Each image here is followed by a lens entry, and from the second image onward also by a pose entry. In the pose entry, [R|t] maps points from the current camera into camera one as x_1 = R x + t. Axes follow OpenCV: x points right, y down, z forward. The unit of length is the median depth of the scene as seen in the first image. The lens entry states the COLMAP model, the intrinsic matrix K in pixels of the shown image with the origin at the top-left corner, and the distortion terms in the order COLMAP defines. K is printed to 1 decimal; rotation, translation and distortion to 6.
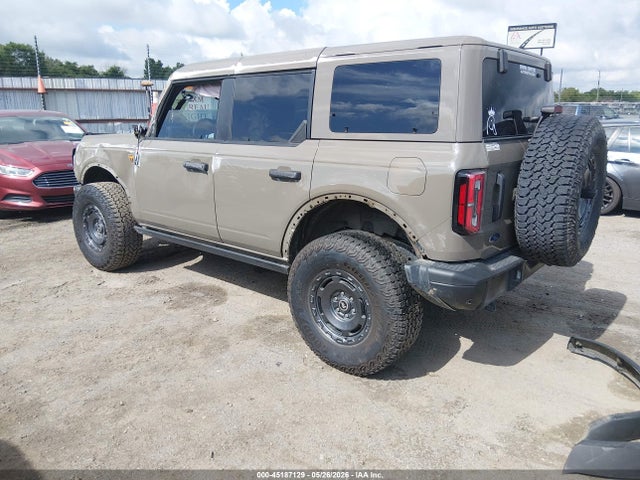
lens RADIAL K [[481.2, 0, 321.7], [0, 481.2, 248.5], [0, 0, 1]] dist [0.100864, -0.162931]
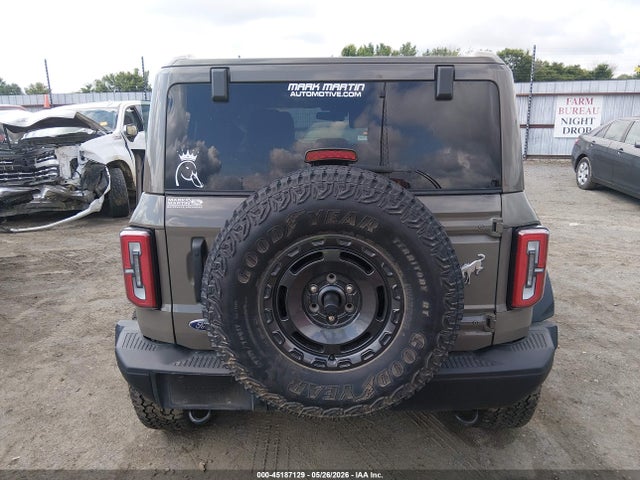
lens RADIAL K [[481.2, 0, 321.7], [0, 481.2, 248.5], [0, 0, 1]] dist [0.100864, -0.162931]
pose [[0.621888, 0.198656, -0.757490, 0.877627], [-0.201023, 0.975373, 0.090761, -0.207078], [0.756865, 0.095830, 0.646507, 0.572639]]
